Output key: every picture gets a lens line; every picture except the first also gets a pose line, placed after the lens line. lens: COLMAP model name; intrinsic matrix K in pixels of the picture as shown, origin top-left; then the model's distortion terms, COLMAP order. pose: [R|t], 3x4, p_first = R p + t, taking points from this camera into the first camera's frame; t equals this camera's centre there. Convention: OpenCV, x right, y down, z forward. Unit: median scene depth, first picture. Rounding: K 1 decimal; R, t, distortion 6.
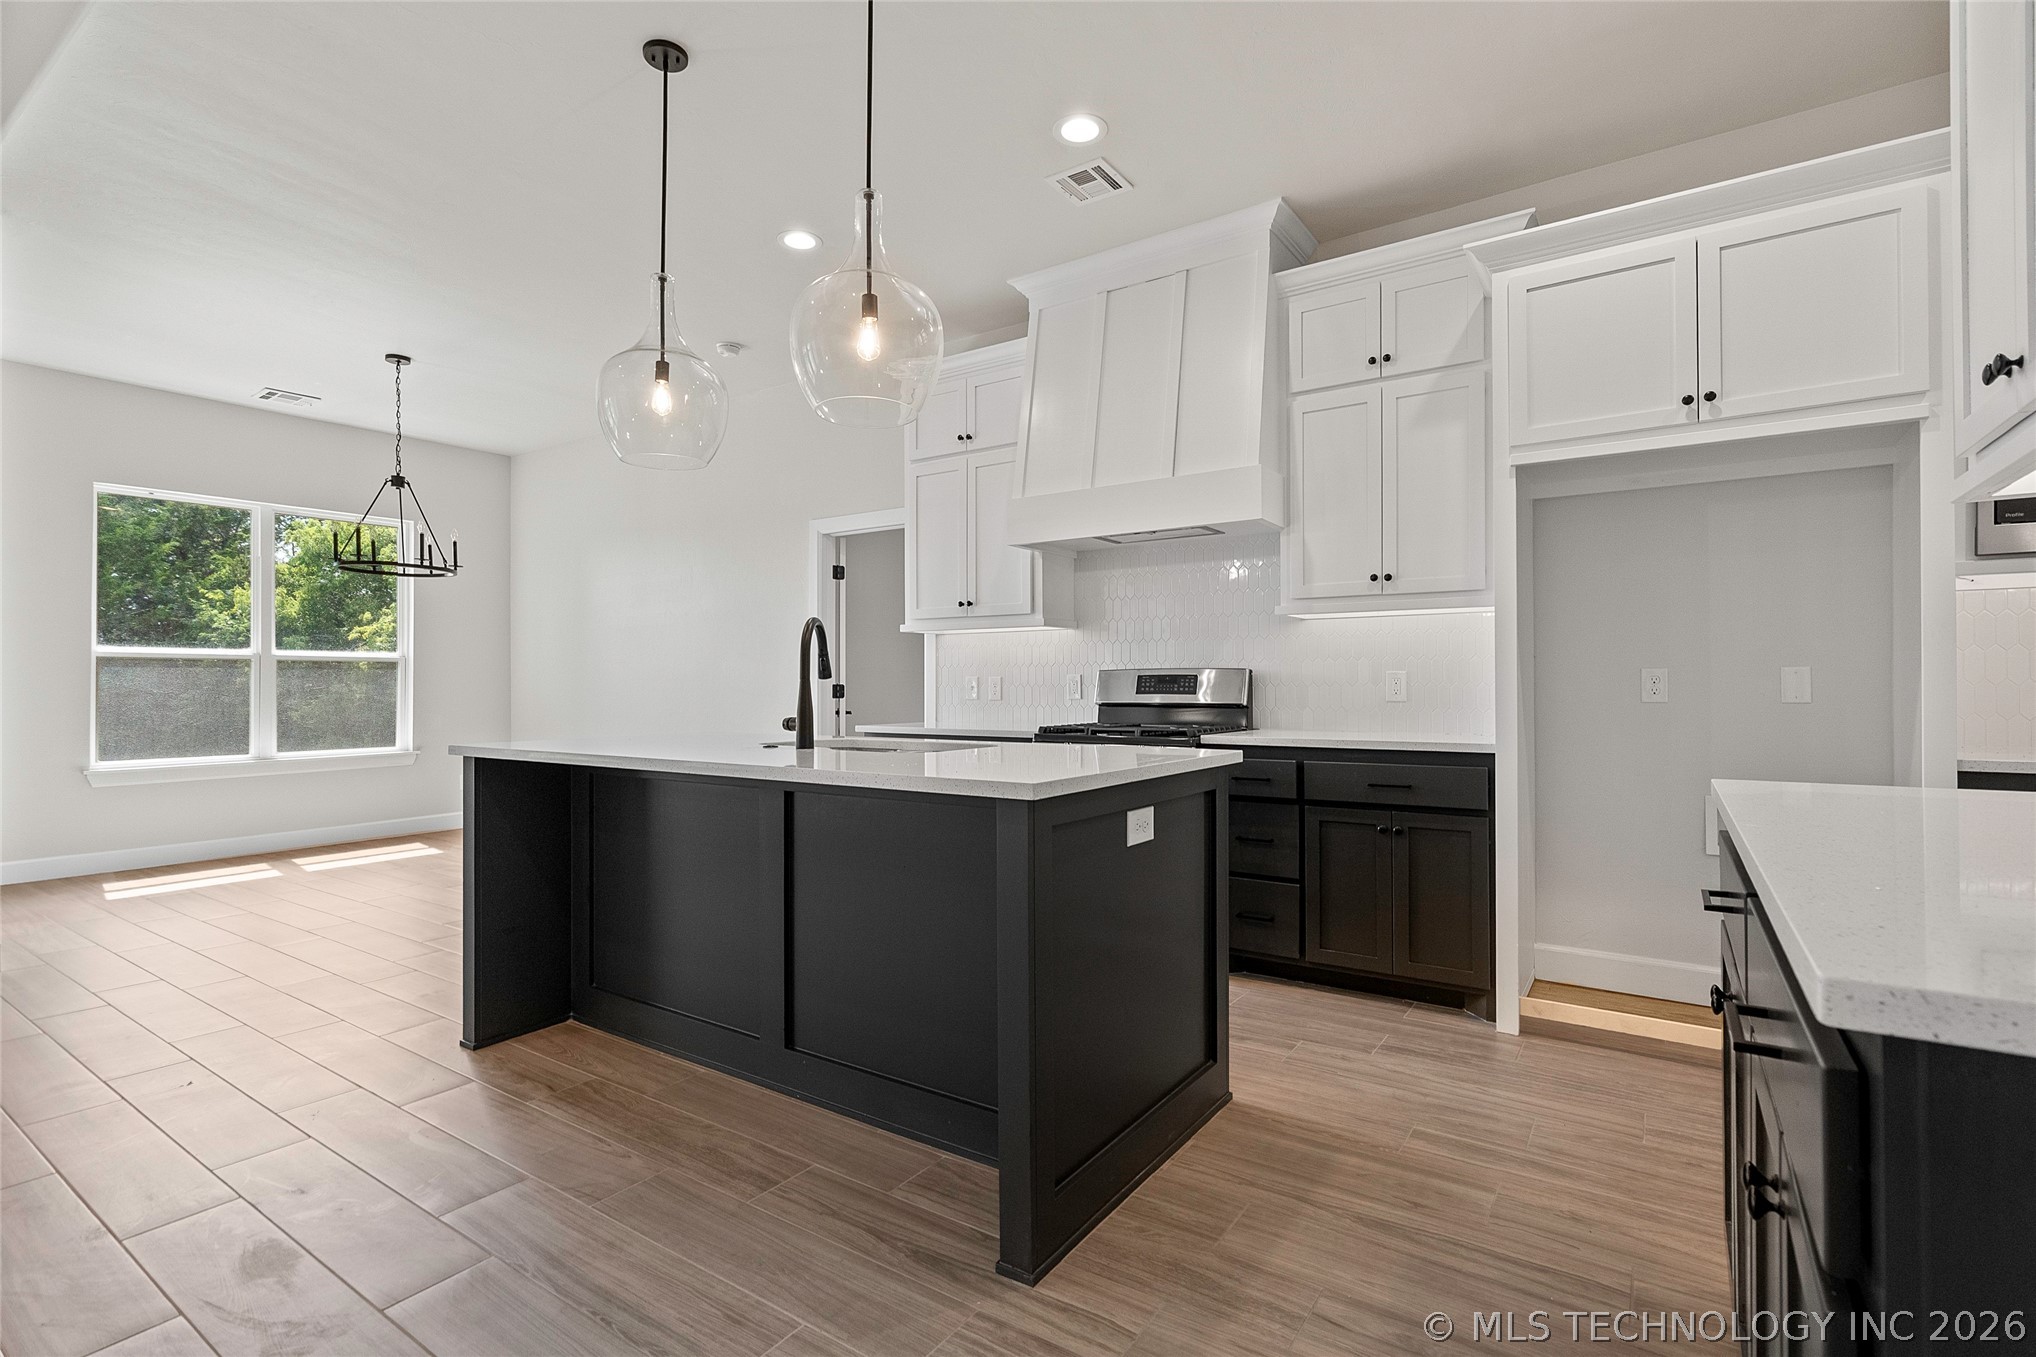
lens RADIAL K [[945.1, 0, 1018.0], [0, 945.1, 678.5], [0, 0, 1]] dist [0.000544, 0.000425]
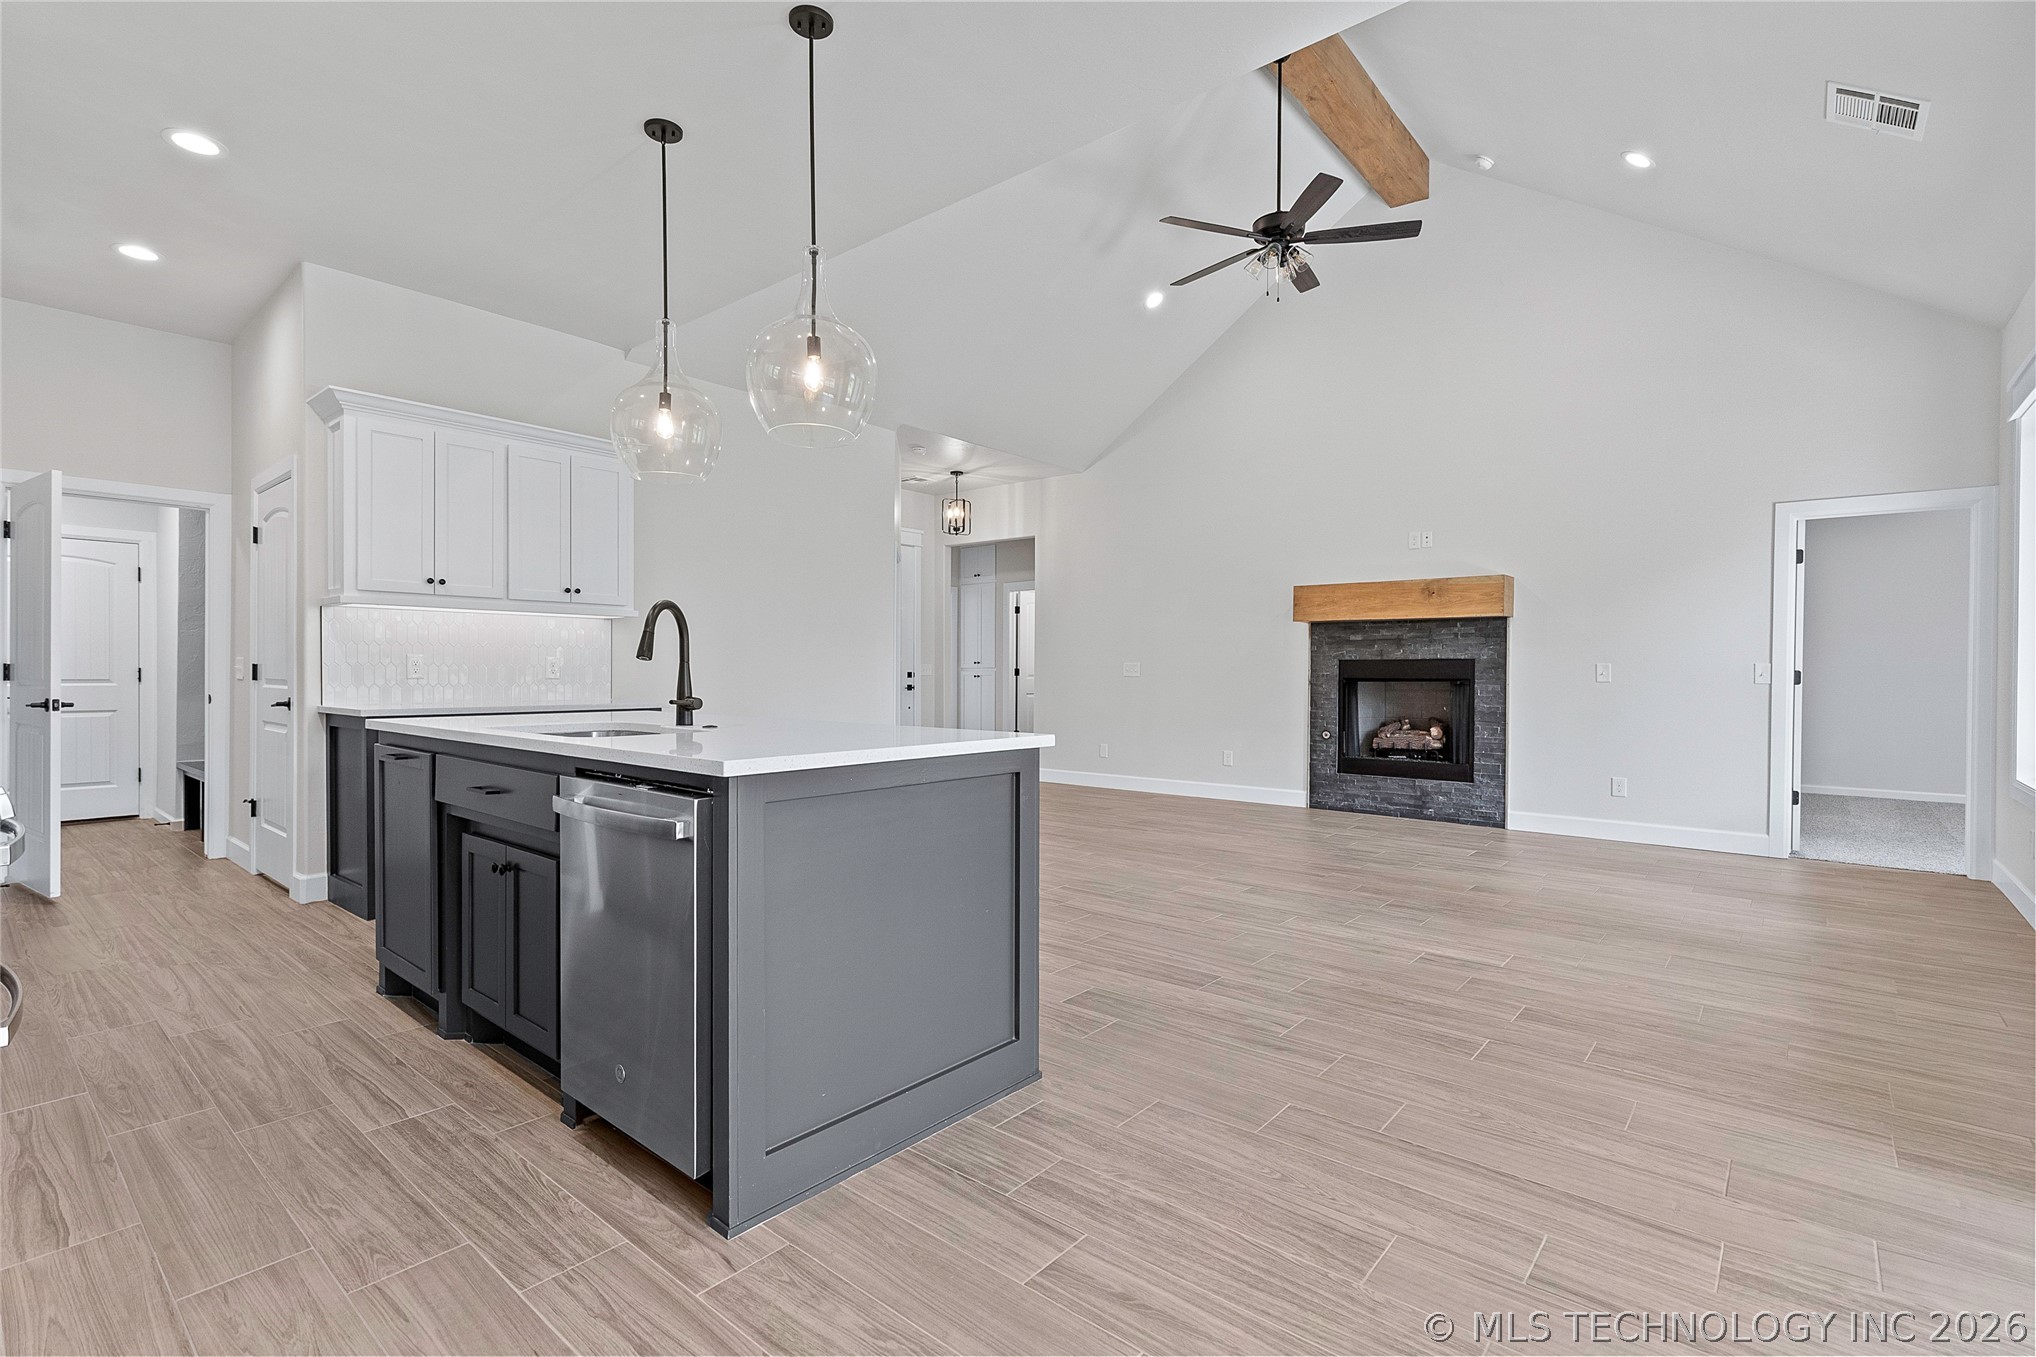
lens RADIAL K [[937.3, 0, 1018.0], [0, 937.3, 678.5], [0, 0, 1]] dist [-0.003922, 0.004097]
pose [[-0.994882, -0.000125, 0.101042, -0.528134], [-0.000205, 1.000000, -0.000783, 0.014812], [-0.101042, -0.000800, -0.994882, 1.500033]]
